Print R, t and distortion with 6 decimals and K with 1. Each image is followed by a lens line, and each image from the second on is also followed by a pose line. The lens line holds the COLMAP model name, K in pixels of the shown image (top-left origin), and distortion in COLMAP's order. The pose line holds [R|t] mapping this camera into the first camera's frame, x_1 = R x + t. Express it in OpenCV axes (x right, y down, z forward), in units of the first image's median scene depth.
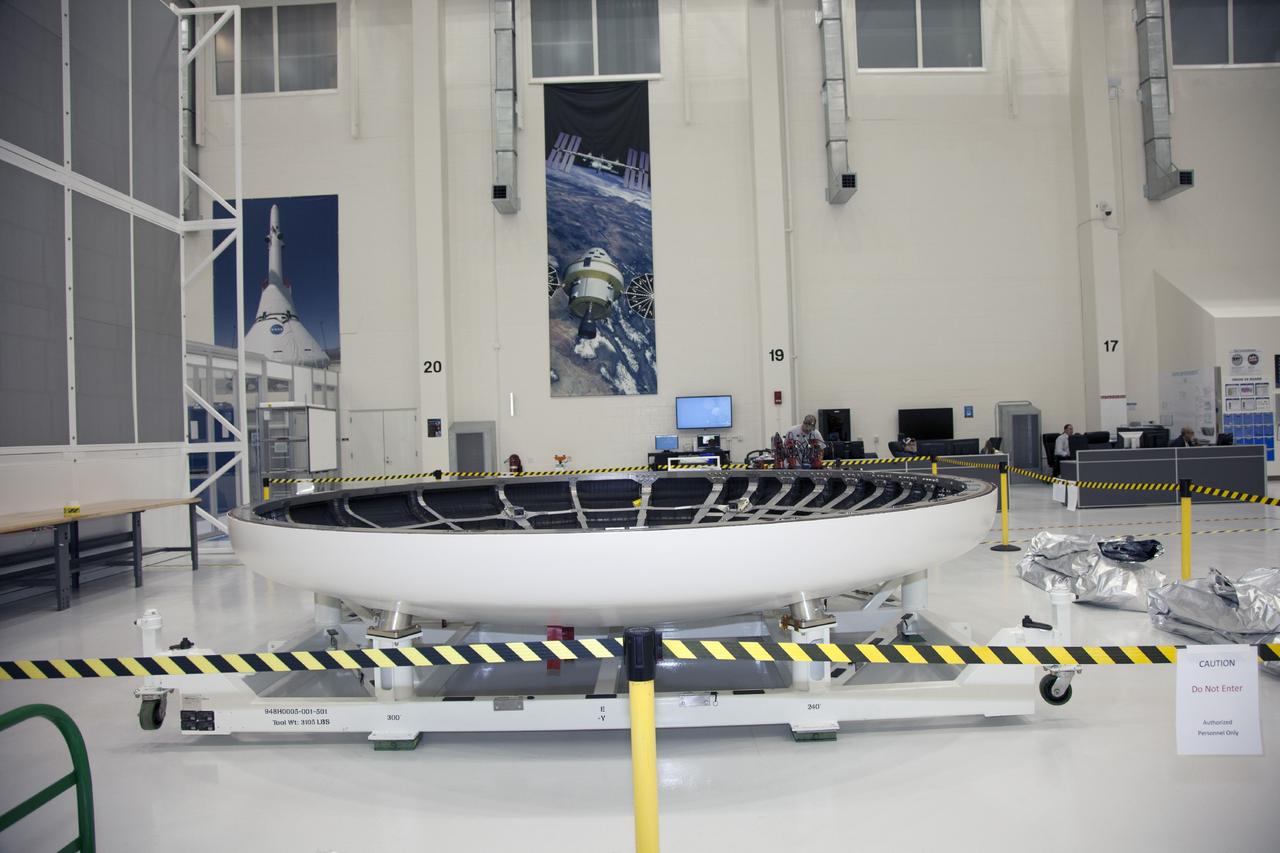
lens RADIAL K [[894.3, 0, 646.2], [0, 894.3, 409.0], [0, 0, 1]] dist [-0.120447, 0.088326]
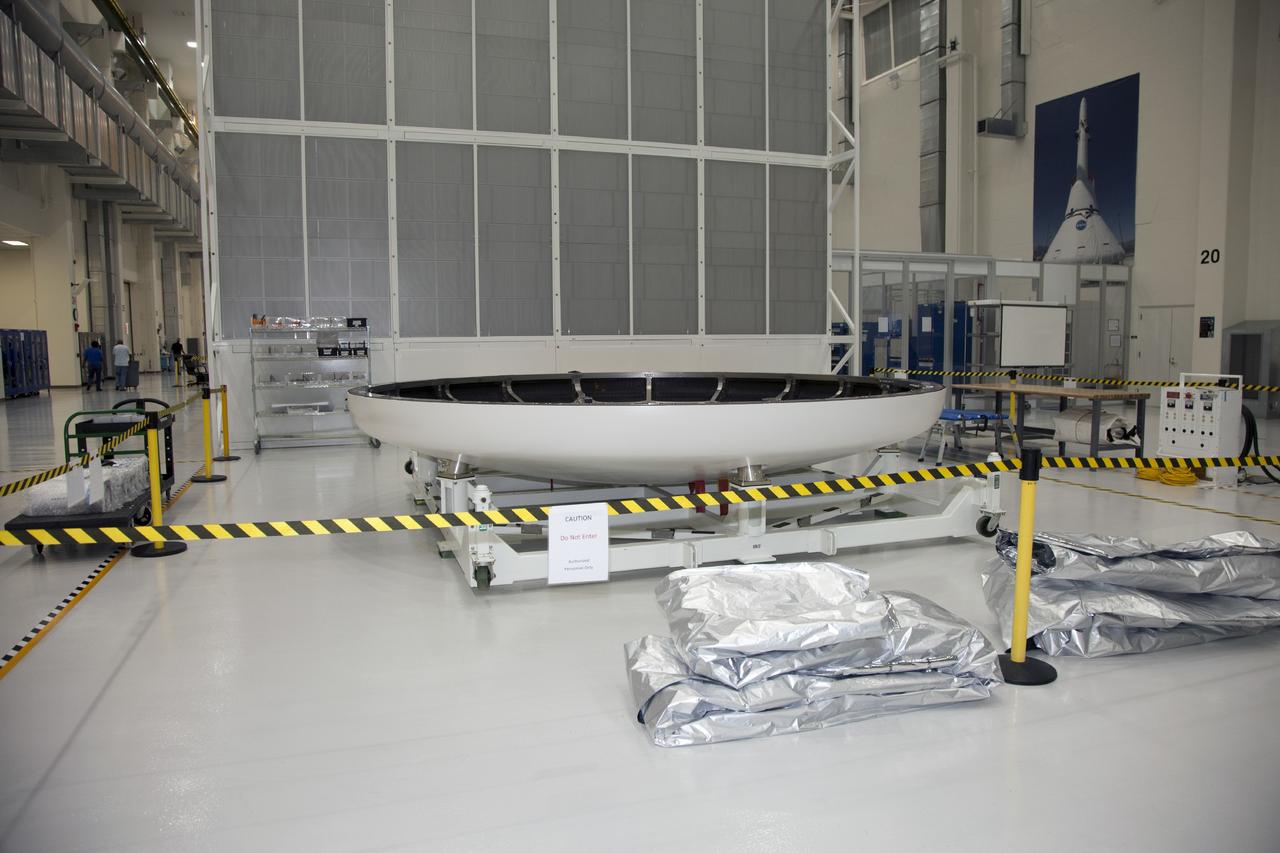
lens RADIAL K [[894.3, 0, 646.2], [0, 894.3, 409.0], [0, 0, 1]] dist [-0.120447, 0.088326]
pose [[0.351965, 0.105502, -0.930048, 0.362155], [0.015545, 0.992832, 0.118507, -0.007814], [0.935884, -0.056168, 0.347802, 0.183105]]
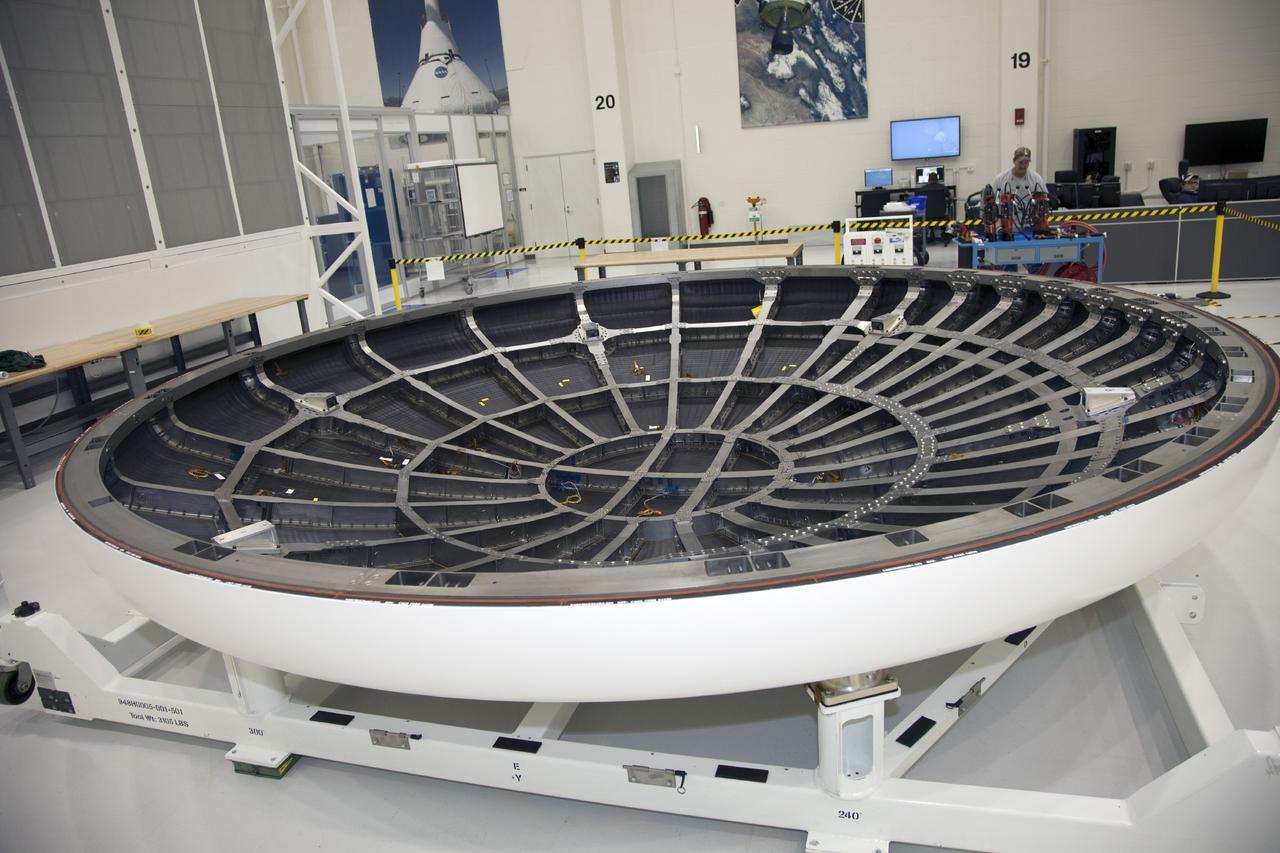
lens RADIAL K [[894.3, 0, 646.2], [0, 894.3, 409.0], [0, 0, 1]] dist [-0.120447, 0.088326]
pose [[0.959888, 0.024173, -0.279340, 0.049634], [0.064939, 0.950020, 0.305360, -0.022801], [0.272760, -0.311252, 0.910343, 0.121036]]
